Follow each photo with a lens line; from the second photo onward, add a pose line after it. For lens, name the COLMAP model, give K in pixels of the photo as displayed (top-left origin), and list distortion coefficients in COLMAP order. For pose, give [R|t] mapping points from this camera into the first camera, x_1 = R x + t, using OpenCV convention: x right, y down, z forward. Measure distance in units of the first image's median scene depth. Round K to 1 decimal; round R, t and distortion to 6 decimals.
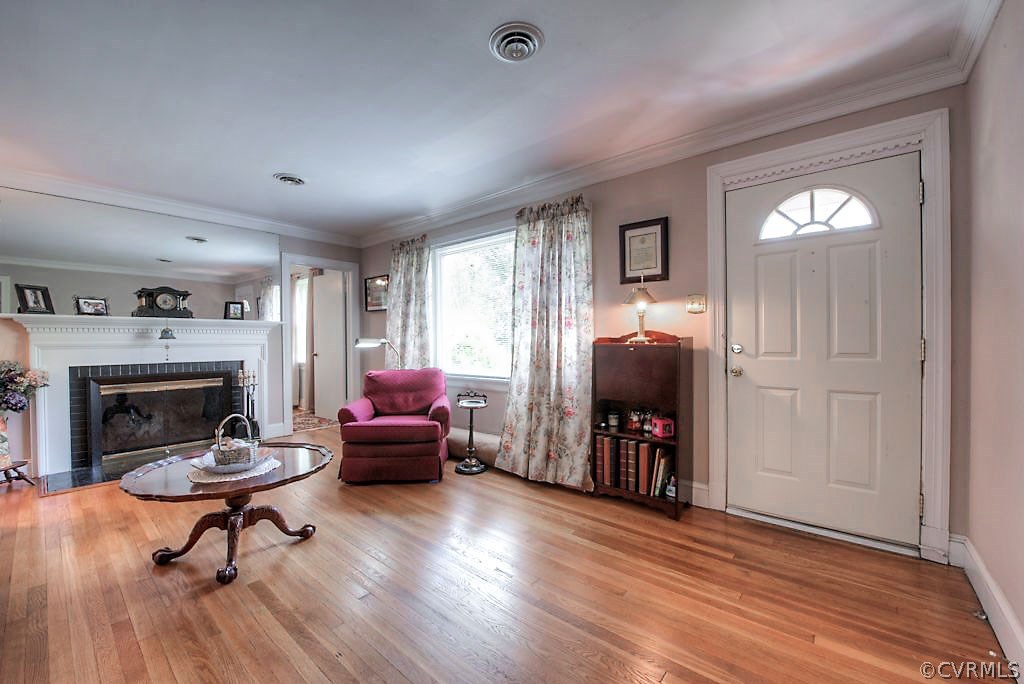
lens RADIAL K [[407.9, 0, 510.6], [0, 407.9, 344.5], [0, 0, 1]] dist [-0.014523, -0.002413]
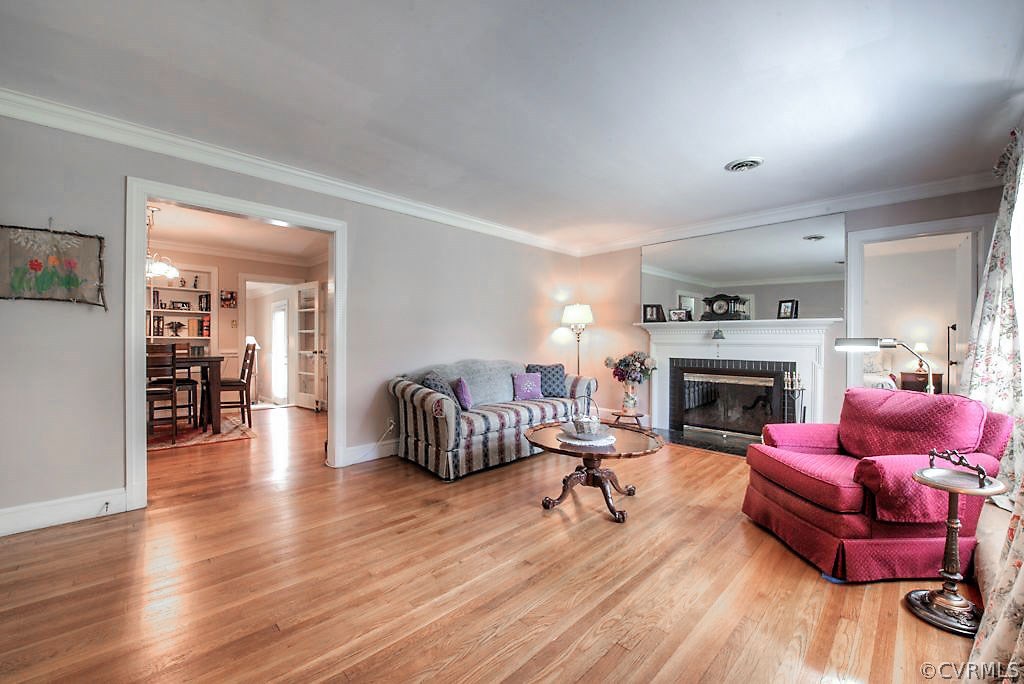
lens RADIAL K [[407.9, 0, 510.6], [0, 407.9, 344.4], [0, 0, 1]] dist [-0.014523, -0.002413]
pose [[-0.082548, 0.014452, -0.996482, 0.449979], [-0.016606, 0.999736, 0.015875, -0.008008], [0.996449, 0.017859, -0.082286, 0.595417]]
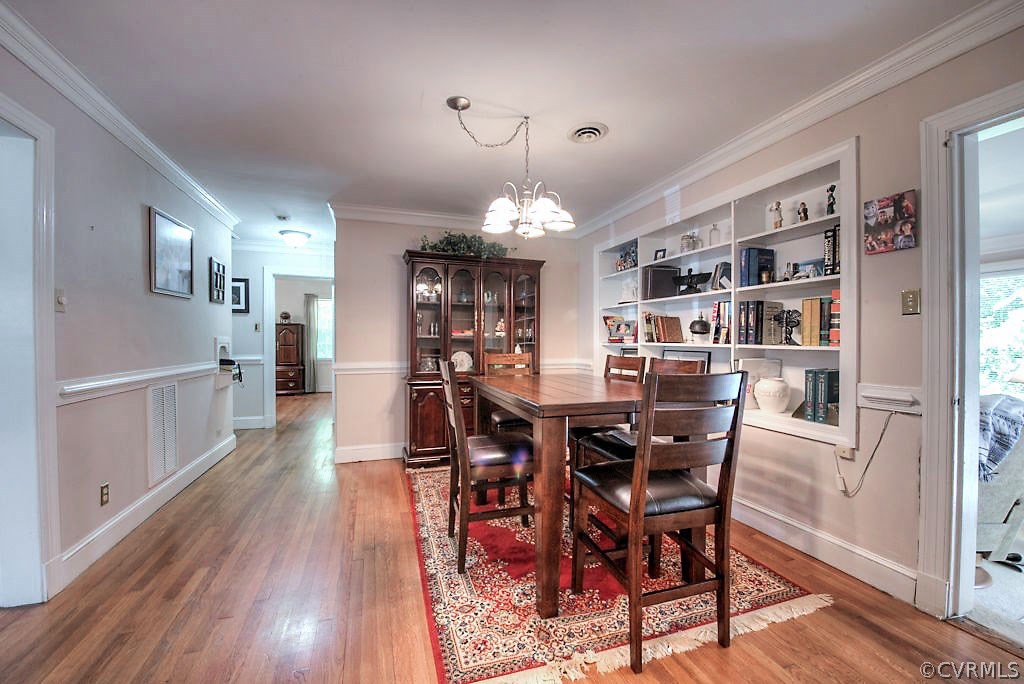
lens RADIAL K [[407.9, 0, 509.5], [0, 407.9, 342.7], [0, 0, 1]] dist [-0.014523, -0.002413]
pose [[-0.860303, 0.001477, 0.509781, -1.206849], [0.009686, 0.999863, 0.013450, -0.008854], [-0.509691, 0.016508, -0.860199, -0.126294]]
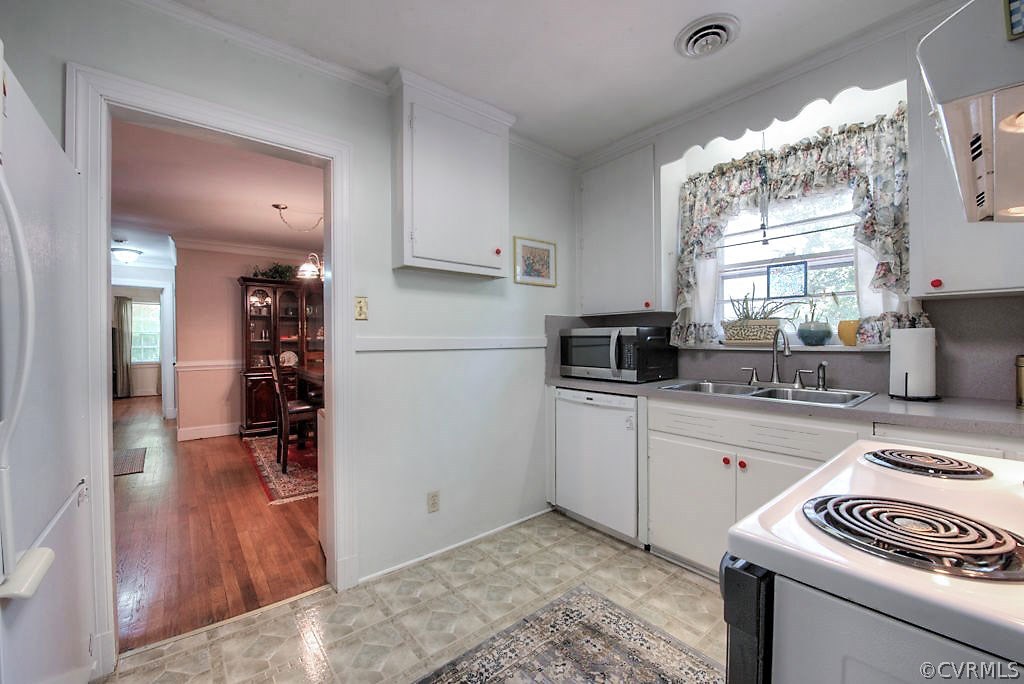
lens RADIAL K [[407.9, 0, 509.1], [0, 407.9, 344.1], [0, 0, 1]] dist [-0.014523, -0.002413]
pose [[-0.984325, 0.011054, 0.176017, -1.653482], [0.014957, 0.999670, 0.020864, -0.017798], [-0.175728, 0.023169, -0.984166, 0.383704]]
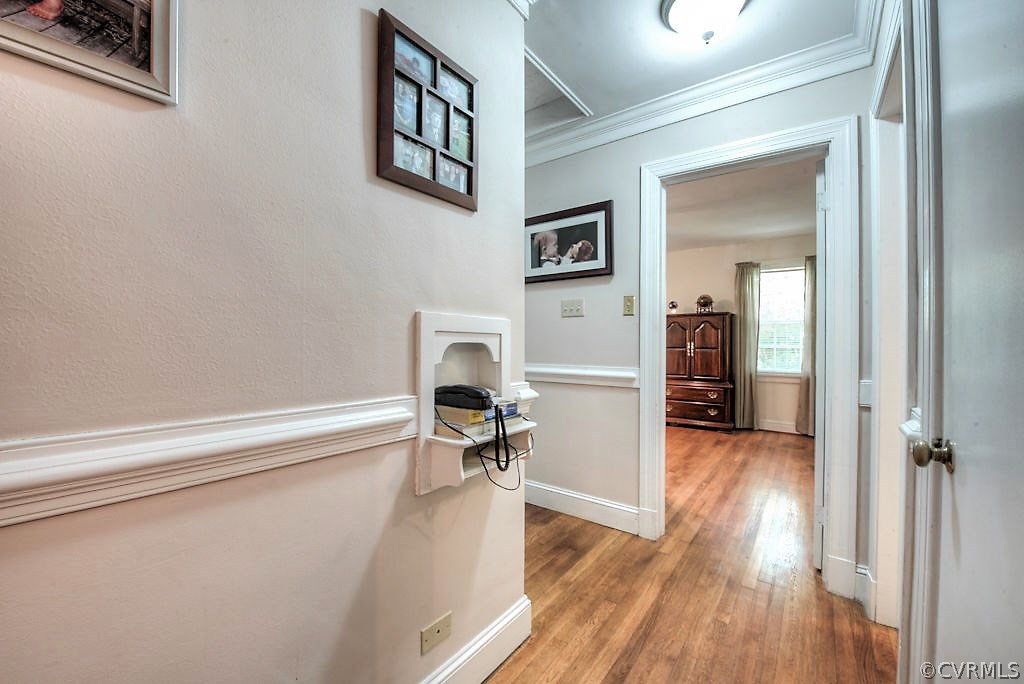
lens RADIAL K [[407.9, 0, 516.0], [0, 407.9, 344.7], [0, 0, 1]] dist [-0.014523, -0.002413]
pose [[-0.072036, 0.003895, 0.997394, -0.172008], [0.008018, 0.999962, -0.003326, 0.014417], [-0.997370, 0.007758, -0.072064, -0.789573]]
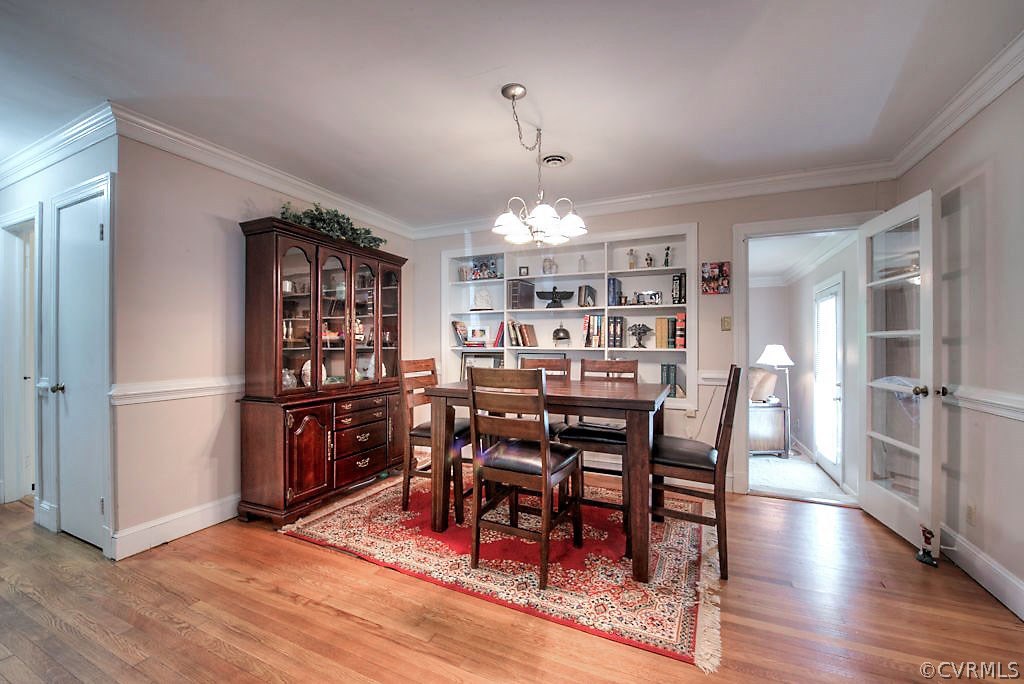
lens RADIAL K [[407.9, 0, 510.4], [0, 407.9, 343.3], [0, 0, 1]] dist [-0.014523, -0.002413]
pose [[-0.960935, 0.004272, -0.276743, -0.586133], [0.001553, 0.999948, 0.010042, -0.014116], [0.276771, 0.009220, -0.960892, -0.061361]]
